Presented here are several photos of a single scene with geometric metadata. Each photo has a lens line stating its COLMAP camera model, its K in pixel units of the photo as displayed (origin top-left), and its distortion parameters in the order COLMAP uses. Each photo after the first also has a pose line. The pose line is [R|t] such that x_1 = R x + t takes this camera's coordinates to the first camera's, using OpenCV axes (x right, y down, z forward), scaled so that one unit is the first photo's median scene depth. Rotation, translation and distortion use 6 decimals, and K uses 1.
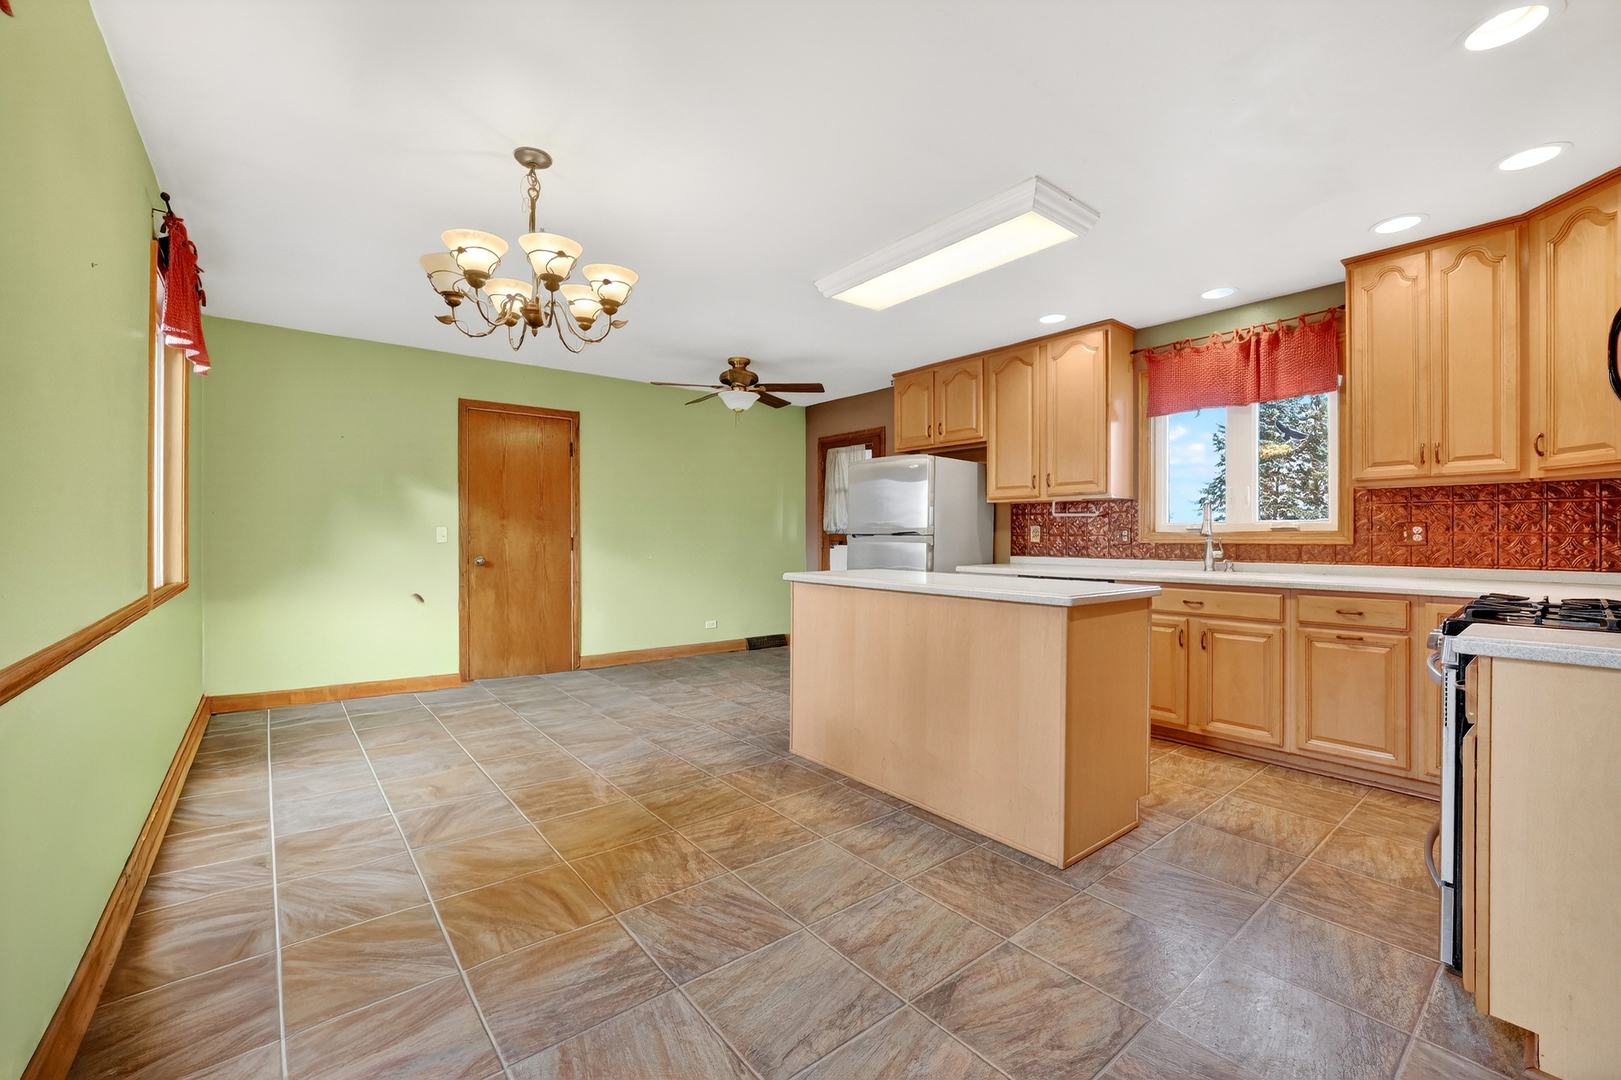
lens RADIAL K [[653.5, 0, 813.1], [0, 653.5, 543.3], [0, 0, 1]] dist [-0.014727, -0.000107]
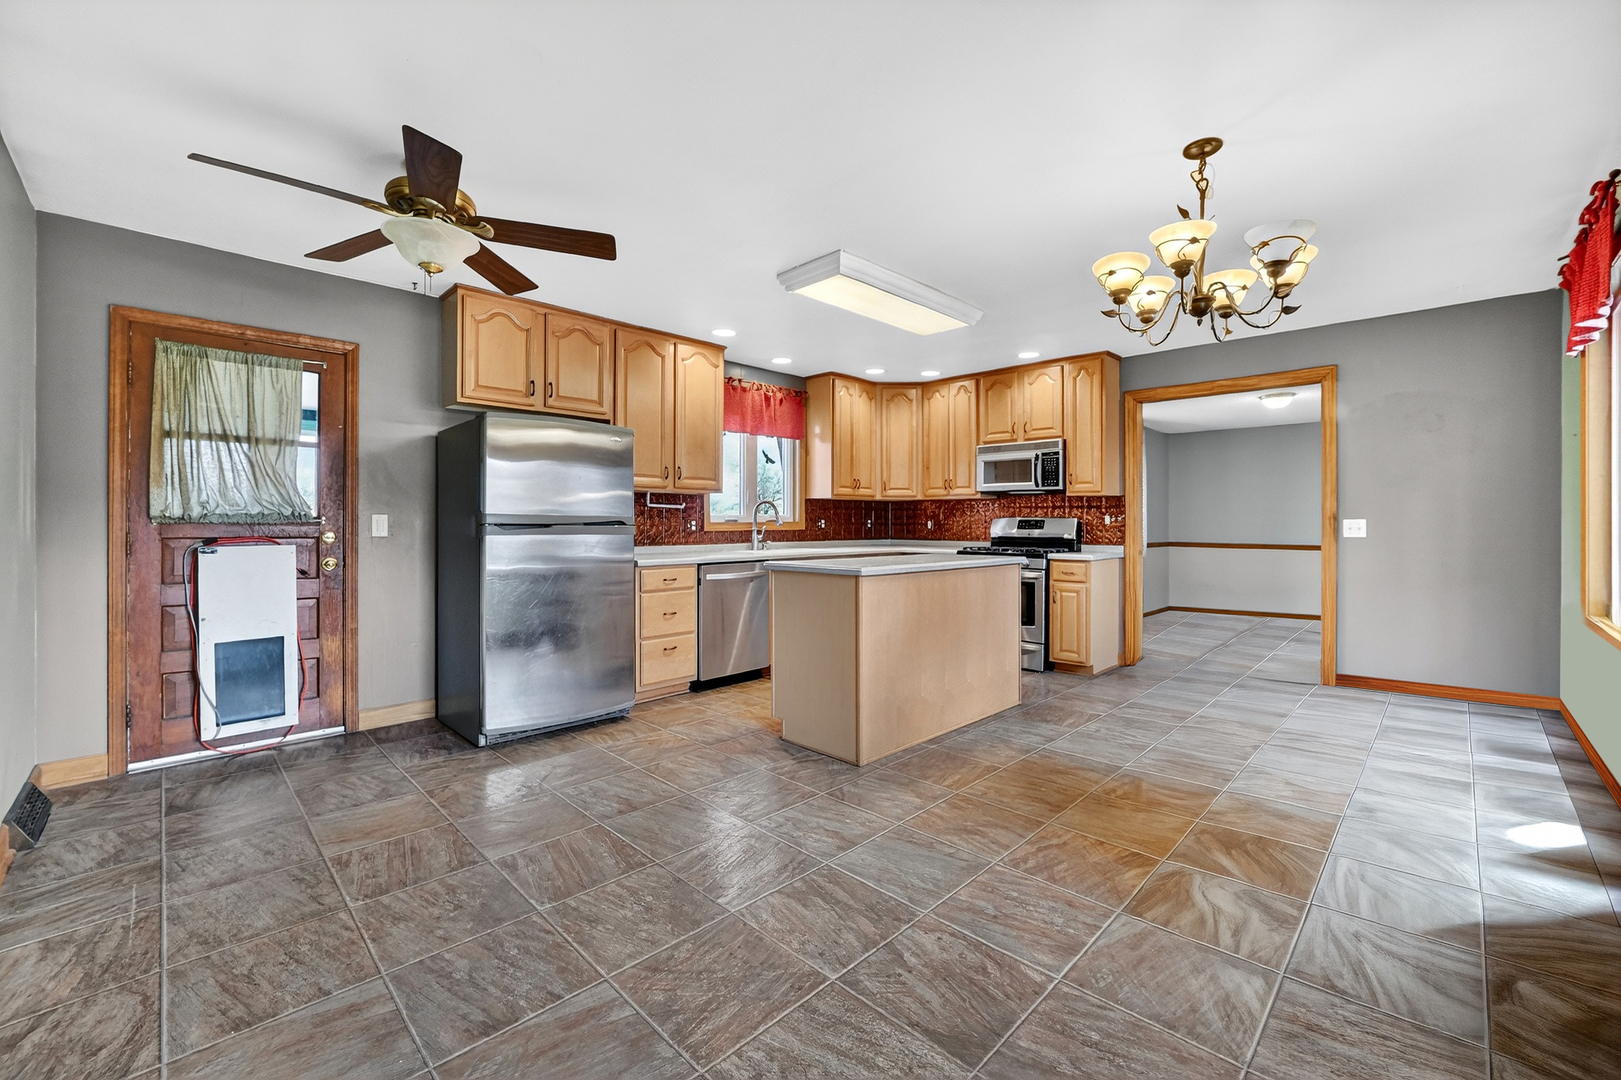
lens RADIAL K [[657.0, 0, 814.4], [0, 657.0, 529.1], [0, 0, 1]] dist [-0.029407, 0.006494]
pose [[-0.097942, -0.006000, 0.995174, -0.973026], [0.017399, 0.999819, 0.007740, -0.013618], [-0.995040, 0.018073, -0.097820, 1.213028]]
